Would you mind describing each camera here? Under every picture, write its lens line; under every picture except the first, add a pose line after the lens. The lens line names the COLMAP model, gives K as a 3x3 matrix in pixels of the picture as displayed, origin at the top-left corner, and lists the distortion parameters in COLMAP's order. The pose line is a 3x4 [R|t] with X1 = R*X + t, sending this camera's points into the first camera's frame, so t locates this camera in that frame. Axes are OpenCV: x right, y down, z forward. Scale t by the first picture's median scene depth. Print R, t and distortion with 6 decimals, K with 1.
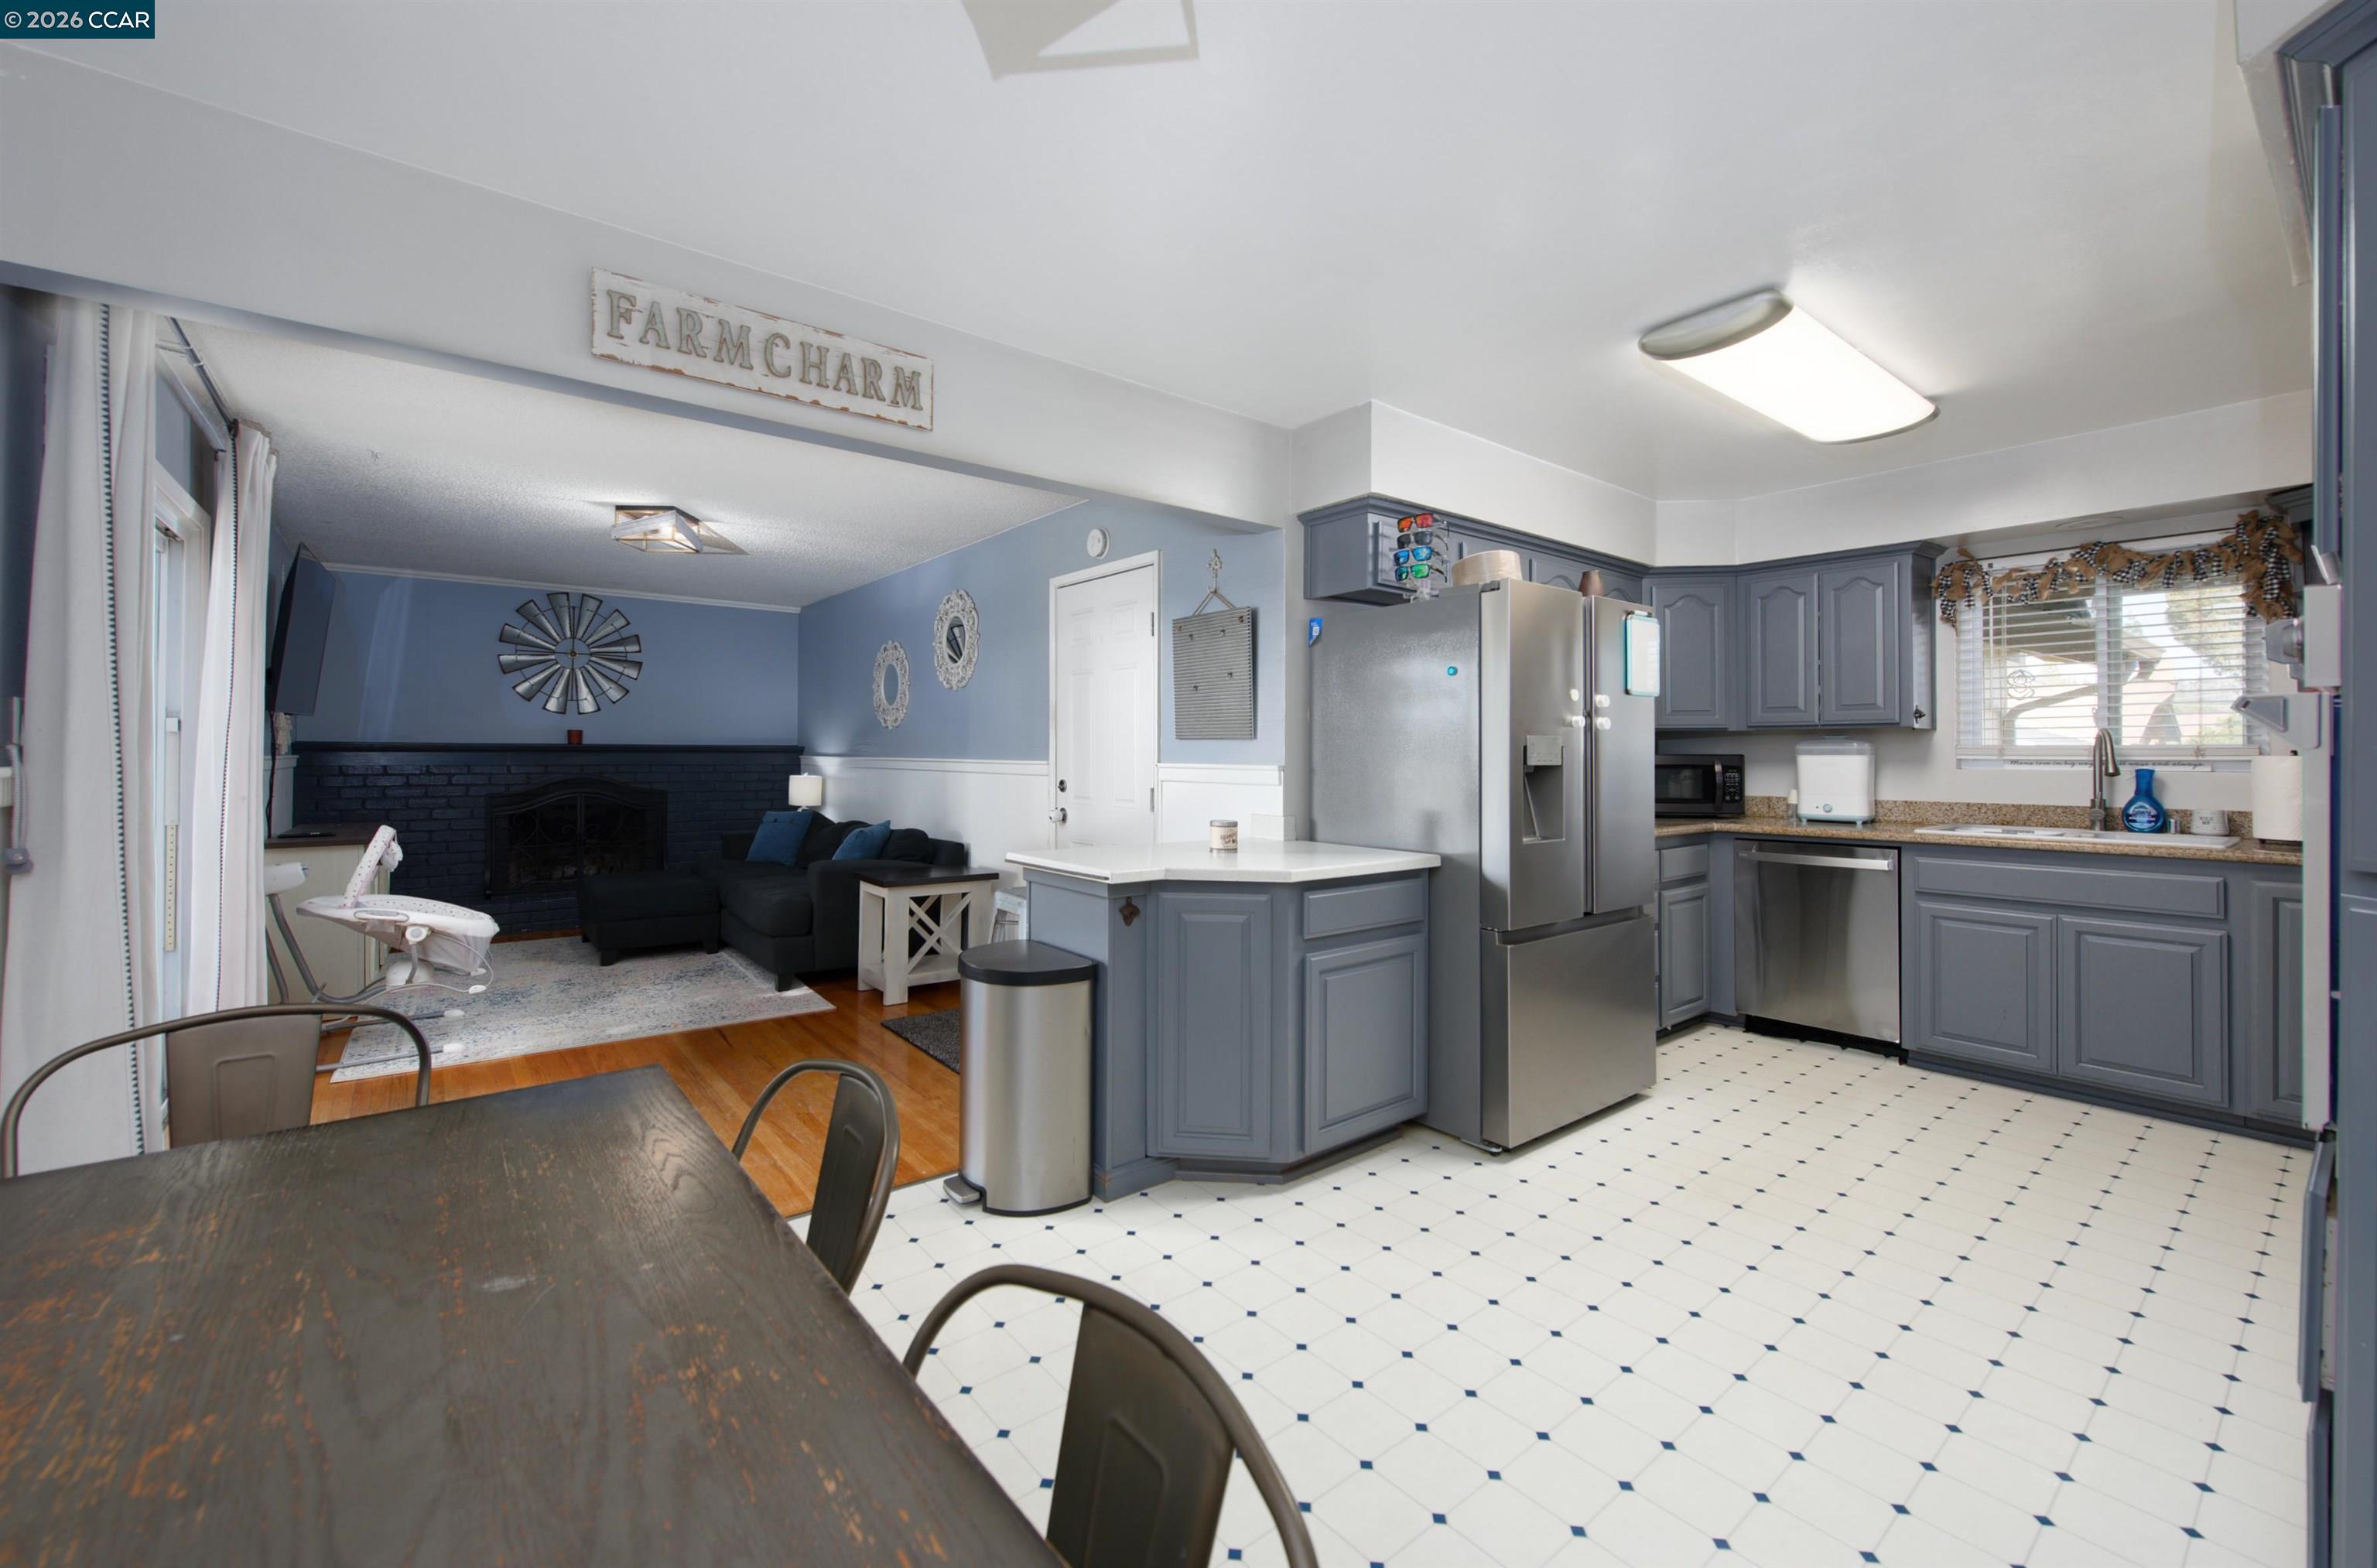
lens RADIAL K [[956.9, 0, 1181.9], [0, 956.9, 744.6], [0, 0, 1]] dist [-0.000403, -0.000290]
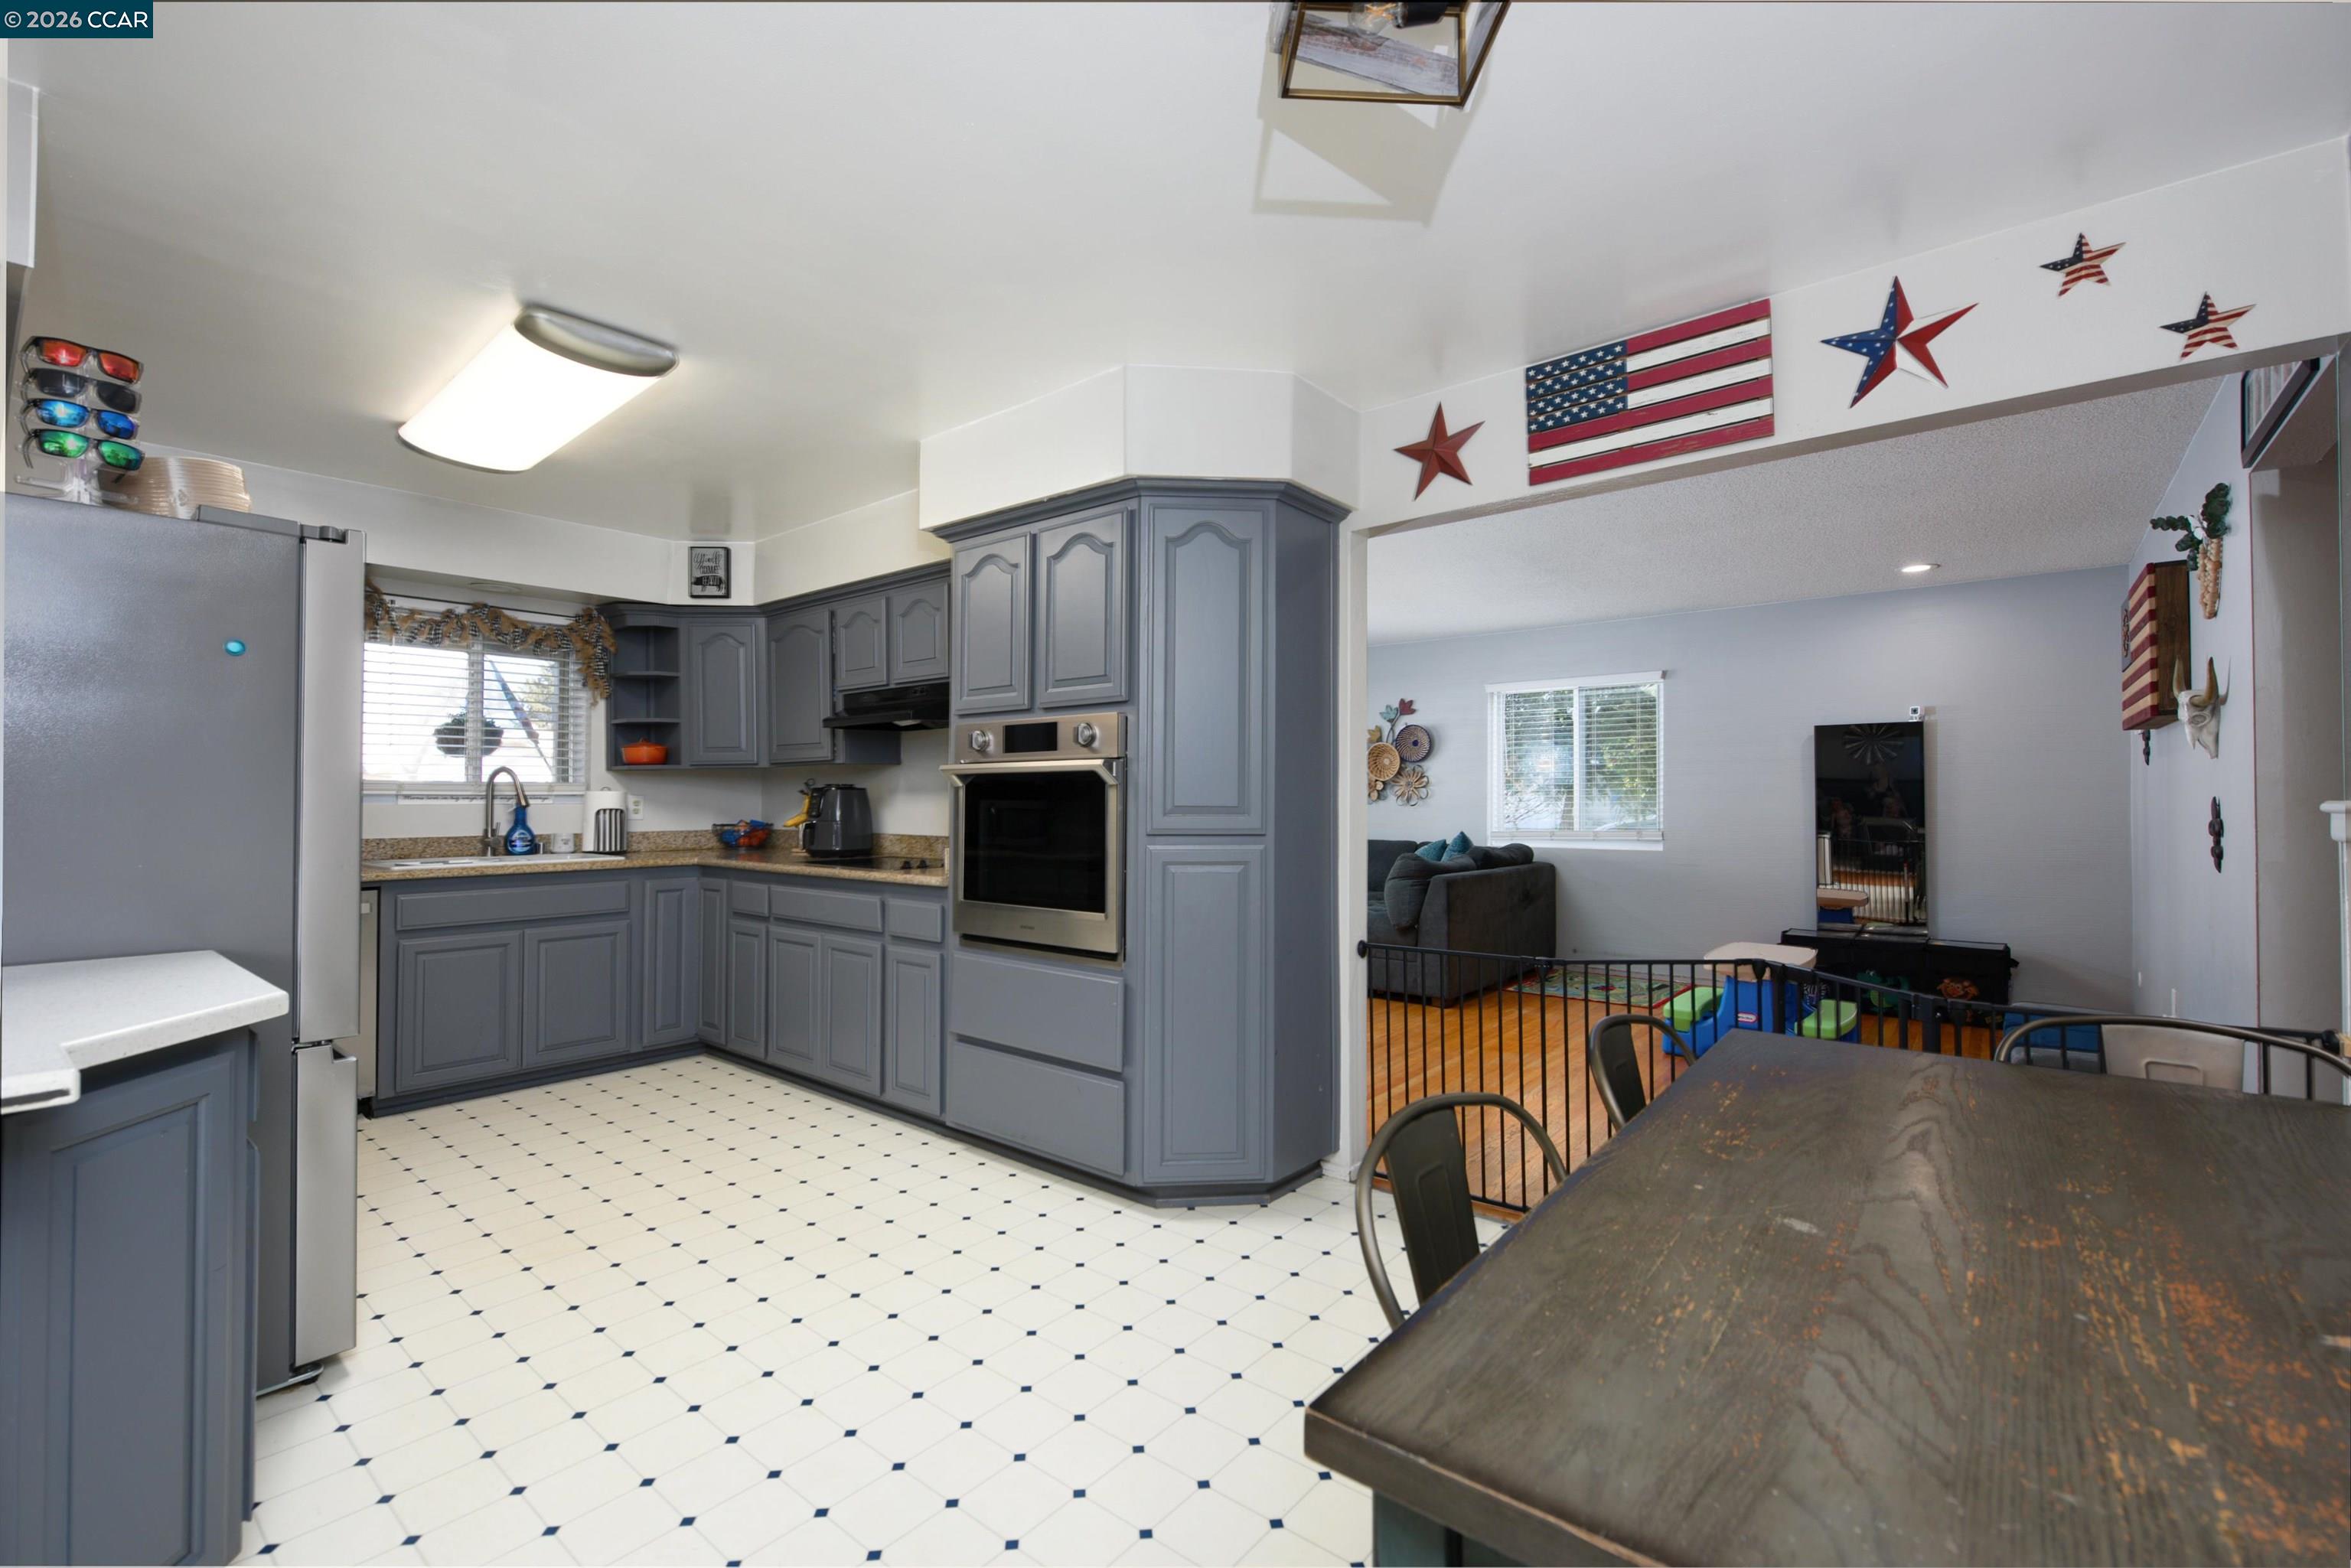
lens RADIAL K [[1008.3, 0, 1175.5], [0, 1008.3, 784.0], [0, 0, 1]] dist [-0.001140, -0.003893]
pose [[-0.206533, 0.013071, 0.978352, -0.366925], [-0.010518, 0.999823, -0.015578, 0.012705], [-0.978383, -0.013508, -0.206359, 0.419275]]
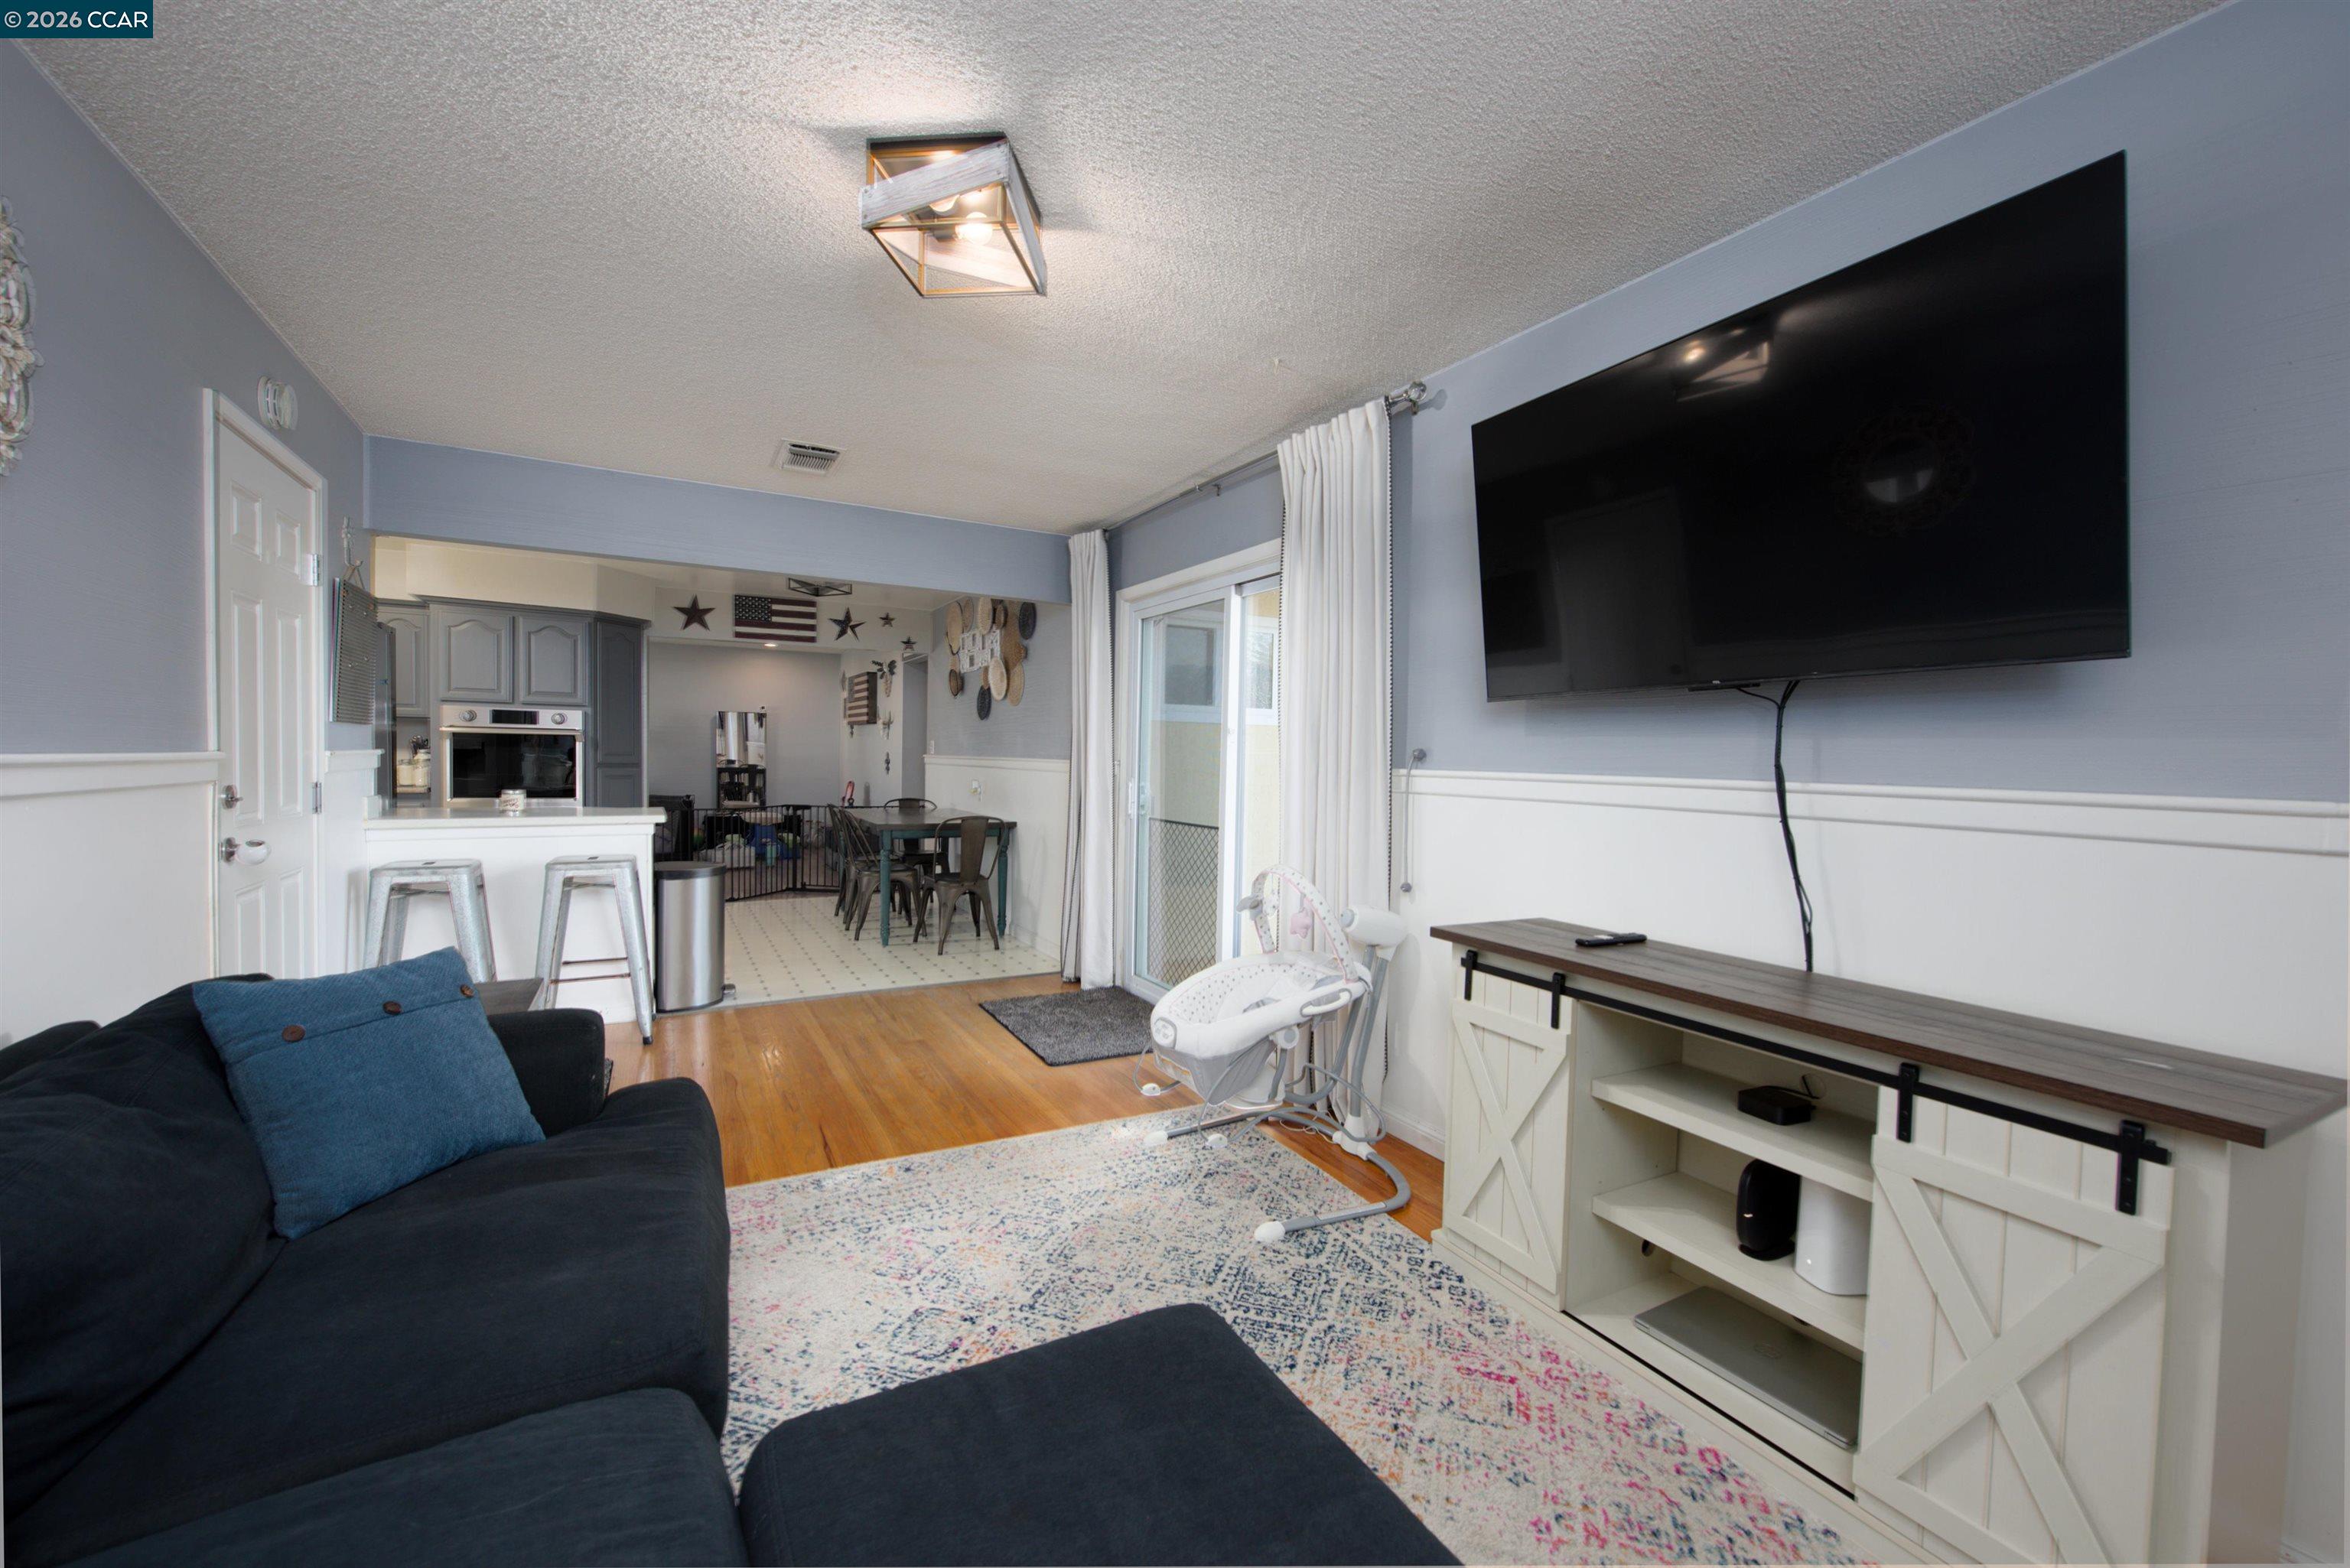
lens RADIAL K [[924.5, 0, 1169.6], [0, 924.5, 771.0], [0, 0, 1]] dist [0.000769, 0.000040]
pose [[-0.986913, -0.027256, 0.158936, -0.874447], [-0.026277, 0.999621, 0.008256, 0.012180], [-0.159100, 0.003972, -0.987254, 1.719912]]
